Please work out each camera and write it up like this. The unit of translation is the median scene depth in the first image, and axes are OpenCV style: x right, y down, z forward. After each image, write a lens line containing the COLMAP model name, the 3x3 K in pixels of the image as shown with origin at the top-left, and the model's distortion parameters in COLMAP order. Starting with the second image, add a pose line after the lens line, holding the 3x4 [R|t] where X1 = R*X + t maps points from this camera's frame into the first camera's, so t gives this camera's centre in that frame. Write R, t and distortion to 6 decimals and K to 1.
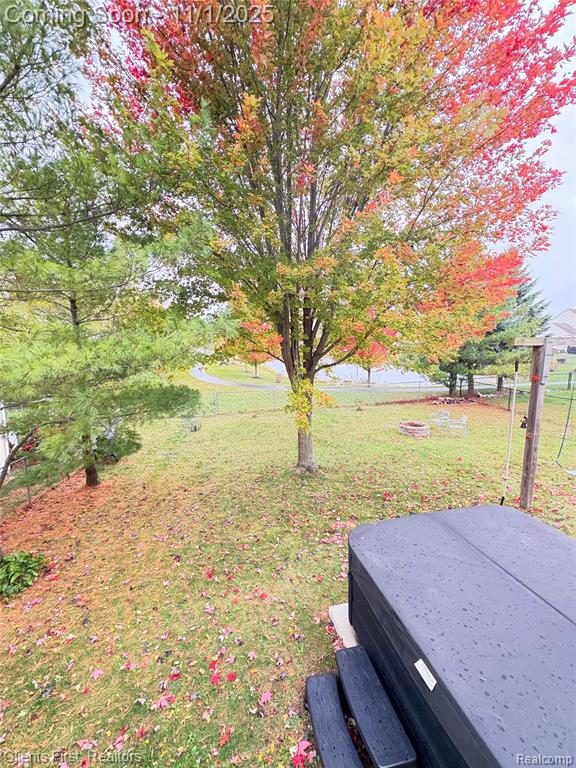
lens RADIAL K [[305.3, 0, 287.8], [0, 305.3, 386.3], [0, 0, 1]] dist [-0.000257, -0.000122]
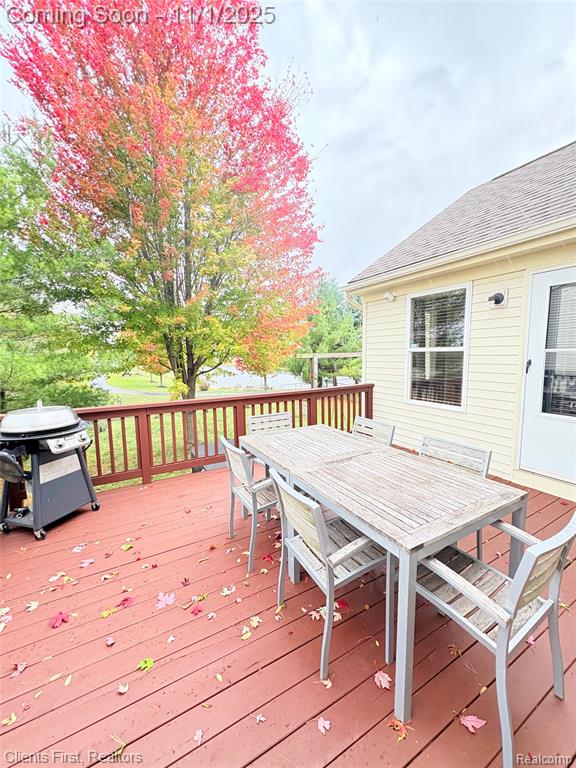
lens RADIAL K [[305.3, 0, 287.8], [0, 305.3, 386.3], [0, 0, 1]] dist [-0.000257, -0.000122]
pose [[0.961163, -0.038143, 0.273332, 0.109468], [0.046205, 0.998664, -0.023118, 0.054102], [-0.272085, 0.034849, 0.961642, -0.508870]]
